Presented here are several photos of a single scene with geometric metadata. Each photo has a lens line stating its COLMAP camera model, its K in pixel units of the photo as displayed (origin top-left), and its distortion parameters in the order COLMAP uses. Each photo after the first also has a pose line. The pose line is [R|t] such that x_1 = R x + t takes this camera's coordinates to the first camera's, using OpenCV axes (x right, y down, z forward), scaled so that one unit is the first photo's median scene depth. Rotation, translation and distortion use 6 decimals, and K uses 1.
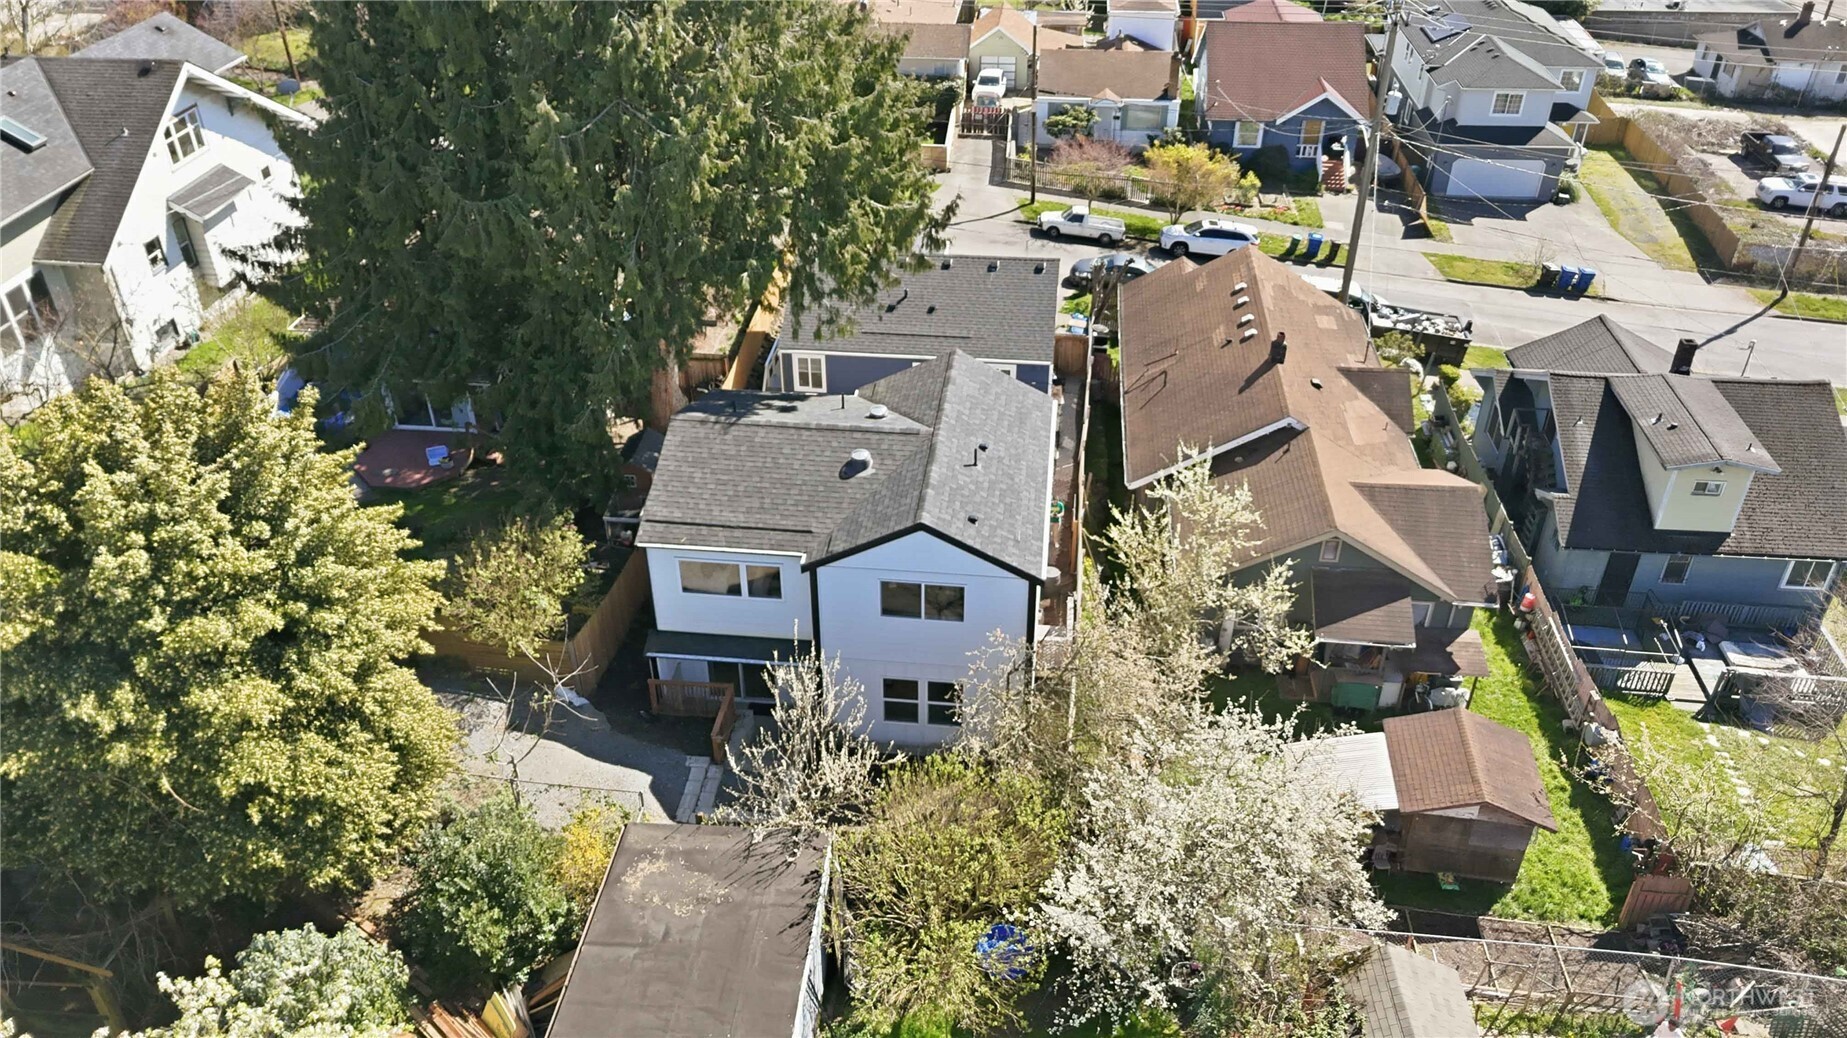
lens RADIAL K [[1359.8, 0, 920.0], [0, 1359.8, 527.6], [0, 0, 1]] dist [0.071063, -0.069811]
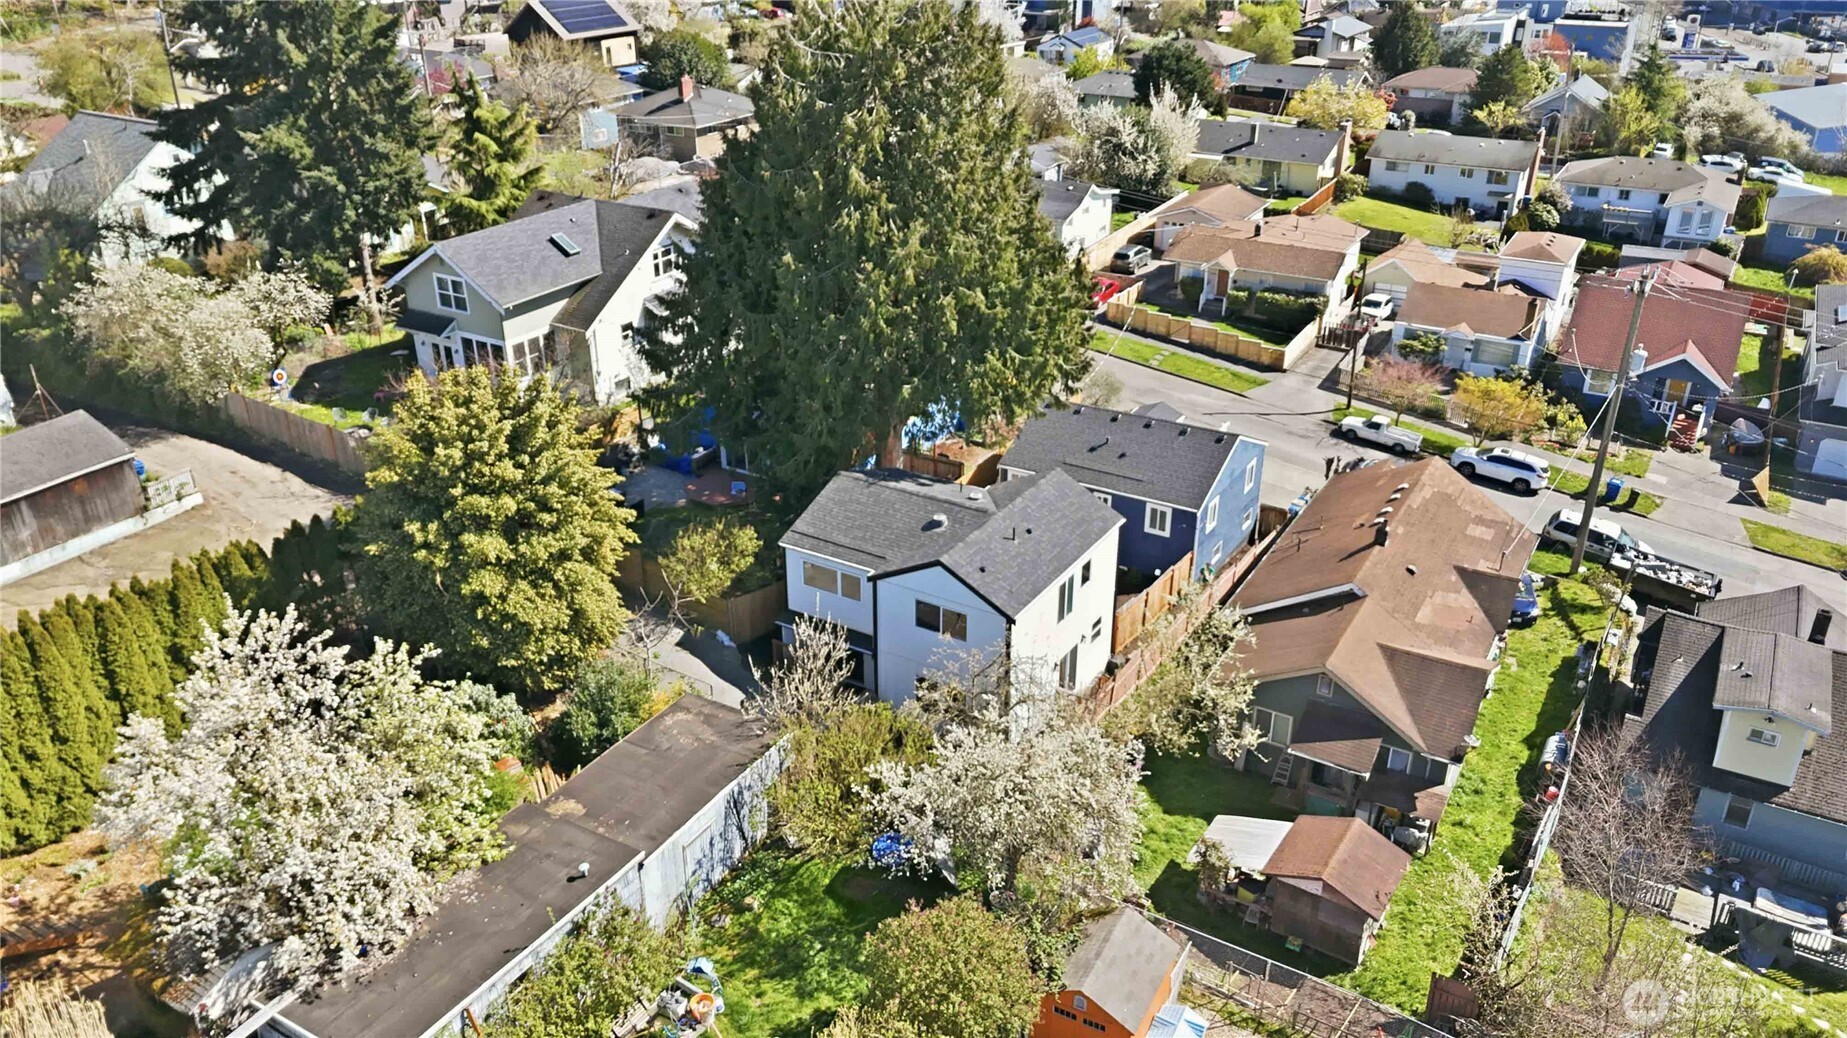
lens RADIAL K [[1359.8, 0, 919.4], [0, 1359.8, 516.8], [0, 0, 1]] dist [0.071063, -0.069811]
pose [[0.906834, 0.187332, -0.377569, 0.359156], [-0.238990, 0.966412, -0.094511, 0.064741], [0.347182, 0.175941, 0.921146, -0.236665]]
